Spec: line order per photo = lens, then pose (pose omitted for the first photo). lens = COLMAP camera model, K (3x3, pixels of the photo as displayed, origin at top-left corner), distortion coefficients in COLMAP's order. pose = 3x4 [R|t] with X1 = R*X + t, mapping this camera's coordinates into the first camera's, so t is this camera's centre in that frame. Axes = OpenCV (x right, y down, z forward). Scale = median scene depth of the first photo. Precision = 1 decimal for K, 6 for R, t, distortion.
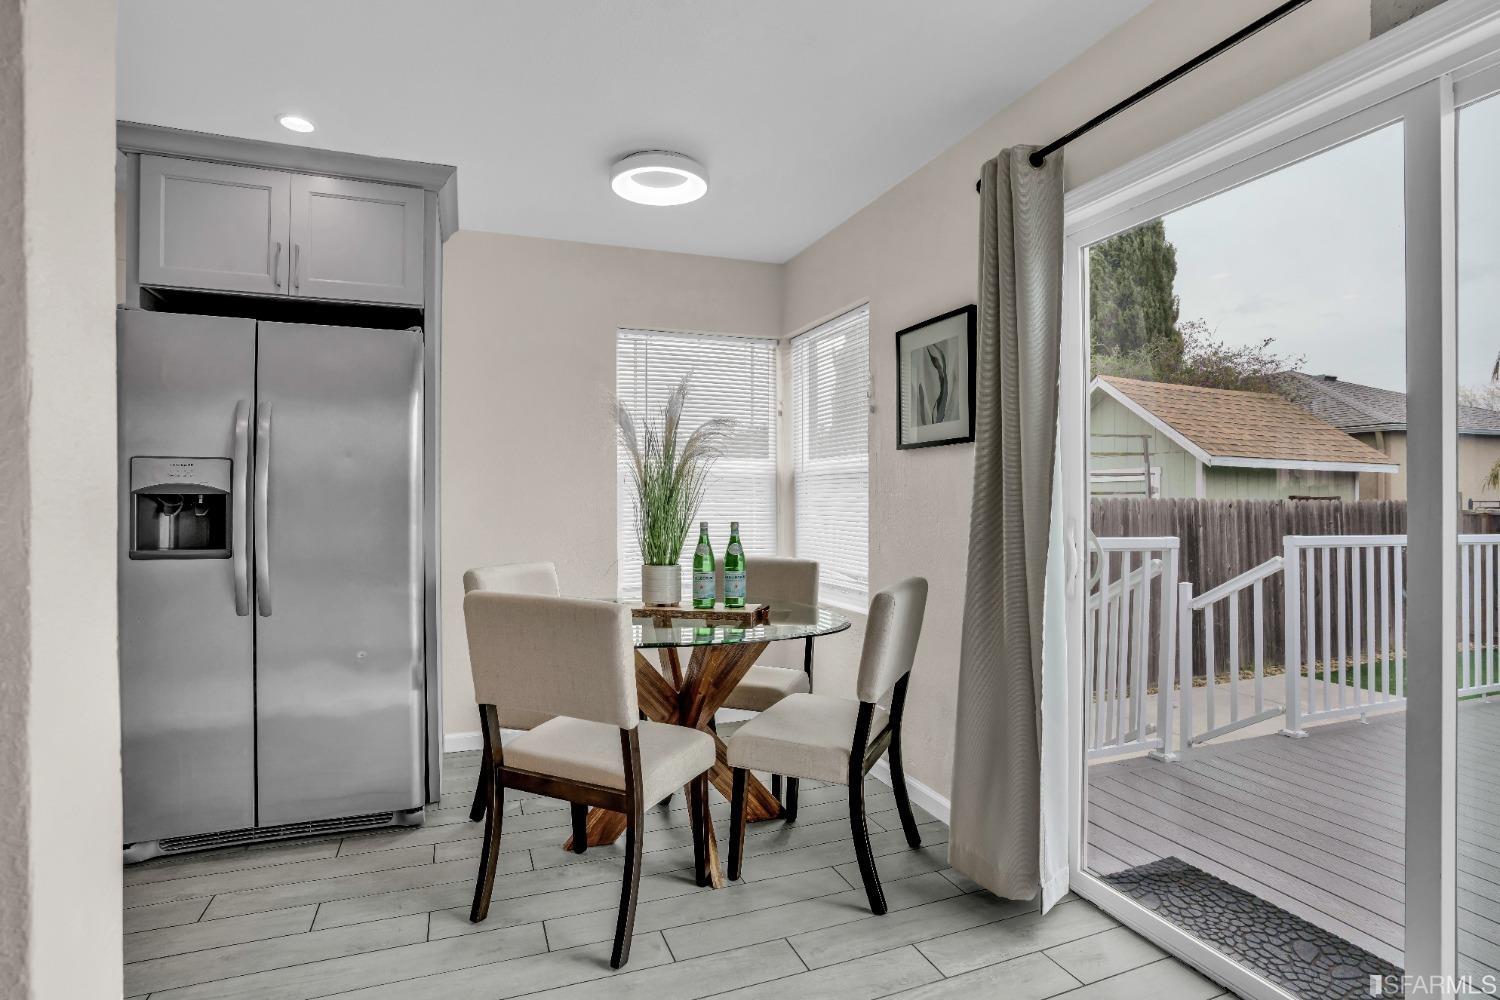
lens RADIAL K [[731.4, 0, 742.2], [0, 731.4, 500.9], [0, 0, 1]] dist [-0.067641, 0.000382]
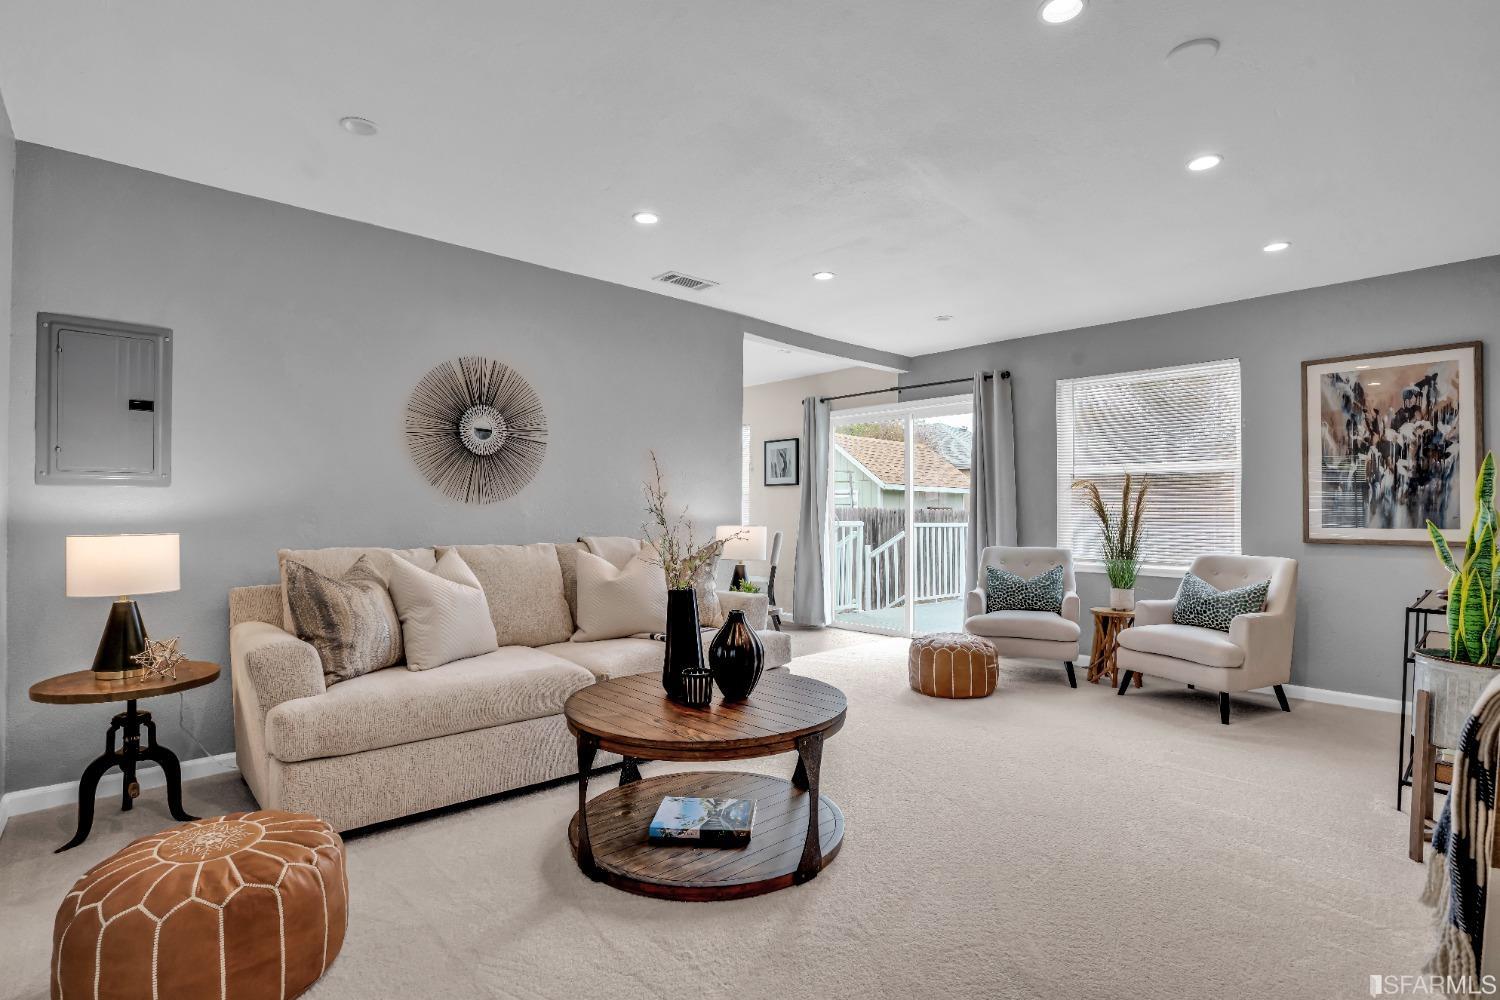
lens RADIAL K [[734.9, 0, 744.7], [0, 734.9, 505.2], [0, 0, 1]] dist [-0.089476, 0.050781]
pose [[0.931600, 0.005113, 0.363450, -0.956651], [-0.000662, 0.999923, -0.012372, 0.035173], [-0.363485, 0.011285, 0.931532, -1.679944]]
